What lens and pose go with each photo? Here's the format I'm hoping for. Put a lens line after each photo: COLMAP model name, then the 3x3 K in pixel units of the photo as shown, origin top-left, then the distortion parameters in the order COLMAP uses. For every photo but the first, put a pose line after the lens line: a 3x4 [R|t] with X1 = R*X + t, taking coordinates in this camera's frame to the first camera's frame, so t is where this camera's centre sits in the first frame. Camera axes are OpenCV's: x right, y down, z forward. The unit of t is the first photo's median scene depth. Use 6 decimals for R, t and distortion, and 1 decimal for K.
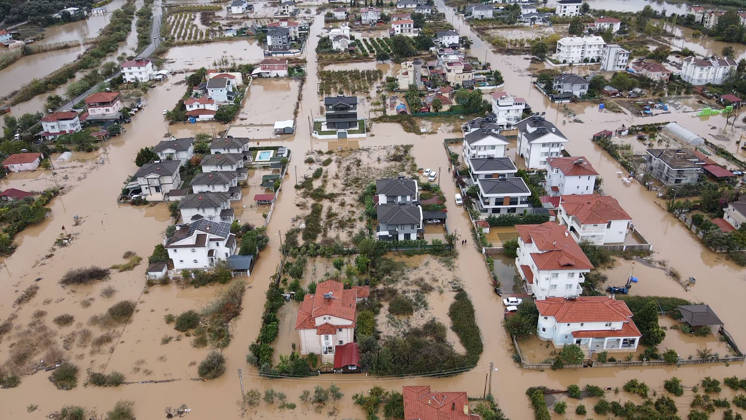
lens RADIAL K [[537.3, 0, 372.5], [0, 537.3, 210.1], [0, 0, 1]] dist [0.142020, -0.262979]
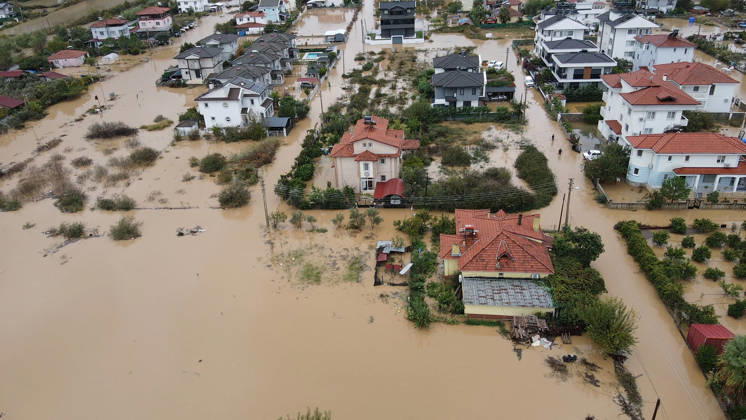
lens RADIAL K [[537.3, 0, 372.5], [0, 537.3, 210.1], [0, 0, 1]] dist [0.142020, -0.262979]
pose [[0.993991, 0.032713, -0.104457, 0.010469], [-0.032462, 0.999465, 0.004110, 0.209624], [0.104536, -0.000694, 0.994521, 0.116747]]
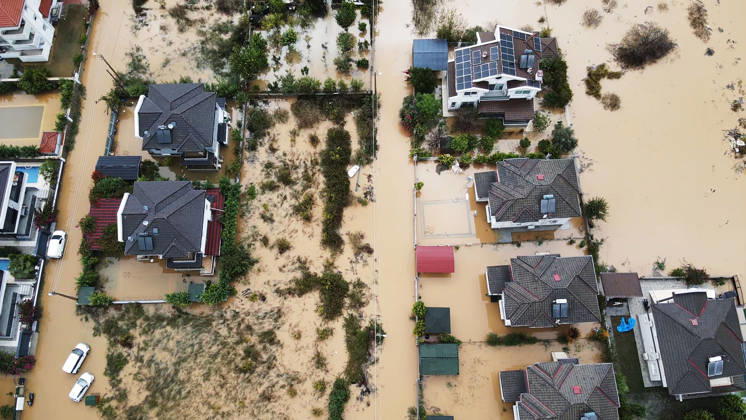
lens RADIAL K [[536.3, 0, 372.6], [0, 536.3, 207.3], [0, 0, 1]] dist [0.158393, -0.299514]
pose [[-0.998627, -0.004360, 0.052204, -0.187872], [0.052131, -0.181019, 0.982097, -0.566141], [0.005168, 0.983470, 0.180997, 0.959368]]
